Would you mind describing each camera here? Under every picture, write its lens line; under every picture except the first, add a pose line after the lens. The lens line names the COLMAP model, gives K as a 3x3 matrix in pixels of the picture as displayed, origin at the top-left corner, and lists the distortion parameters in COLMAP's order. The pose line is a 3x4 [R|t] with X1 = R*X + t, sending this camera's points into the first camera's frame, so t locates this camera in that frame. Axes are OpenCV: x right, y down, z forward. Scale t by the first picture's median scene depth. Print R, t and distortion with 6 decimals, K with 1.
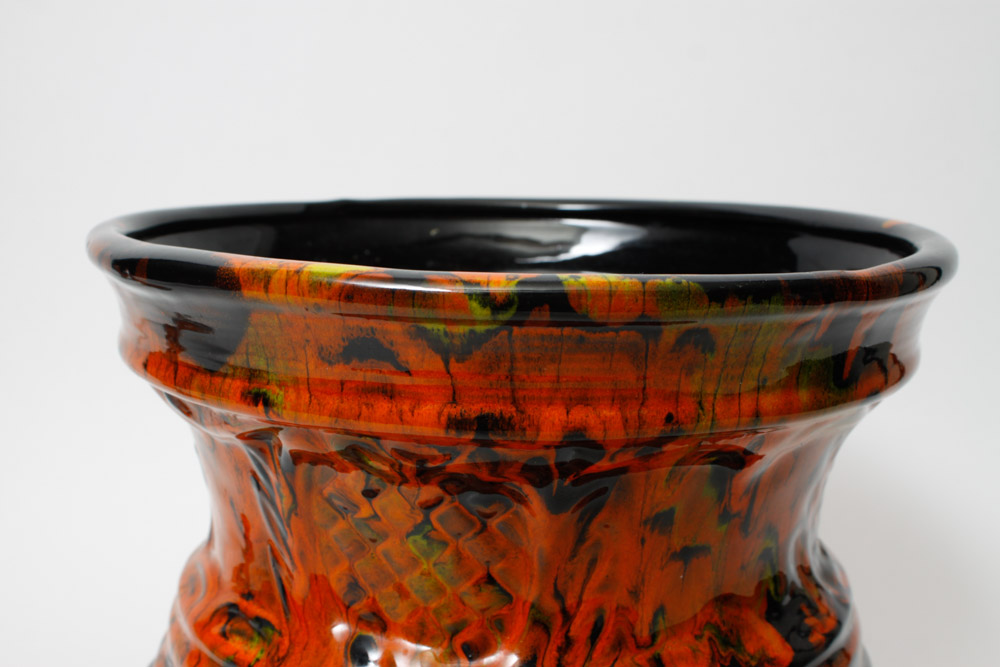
lens RADIAL K [[1257.4, 0, 494.4], [0, 1257.4, 333.1], [0, 0, 1]] dist [-0.077218, 0.000000]
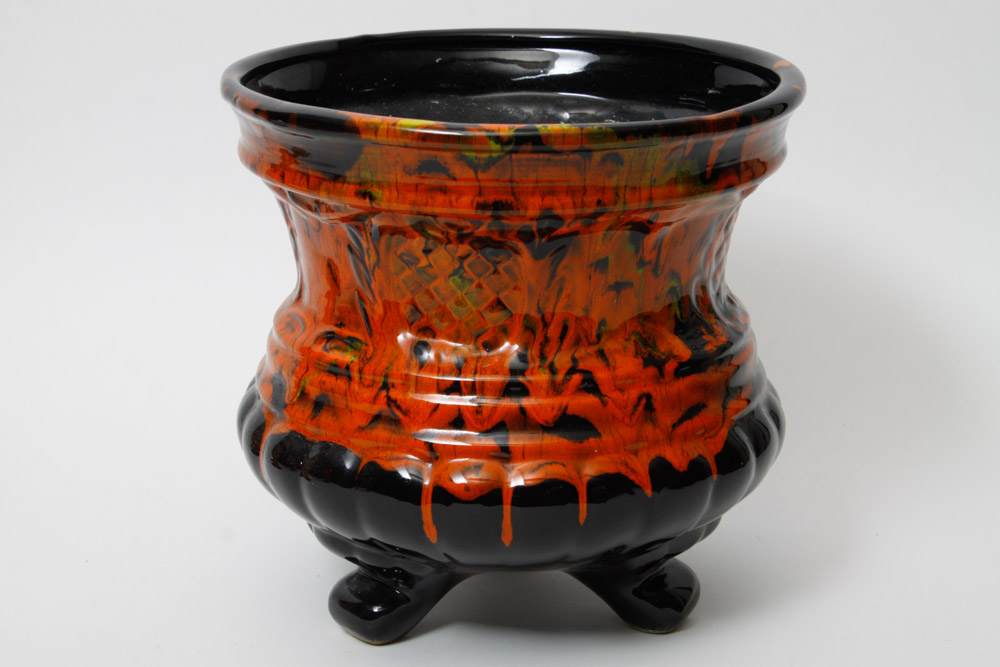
lens RADIAL K [[2478.4, 0, 495.1], [0, 2478.4, 337.8], [0, 0, 1]] dist [0.128403, 0.000000]
pose [[0.999581, -0.018204, 0.022508, -0.084410], [0.015847, 0.994778, 0.100829, -0.089681], [-0.024226, -0.100430, 0.994649, -2.303279]]
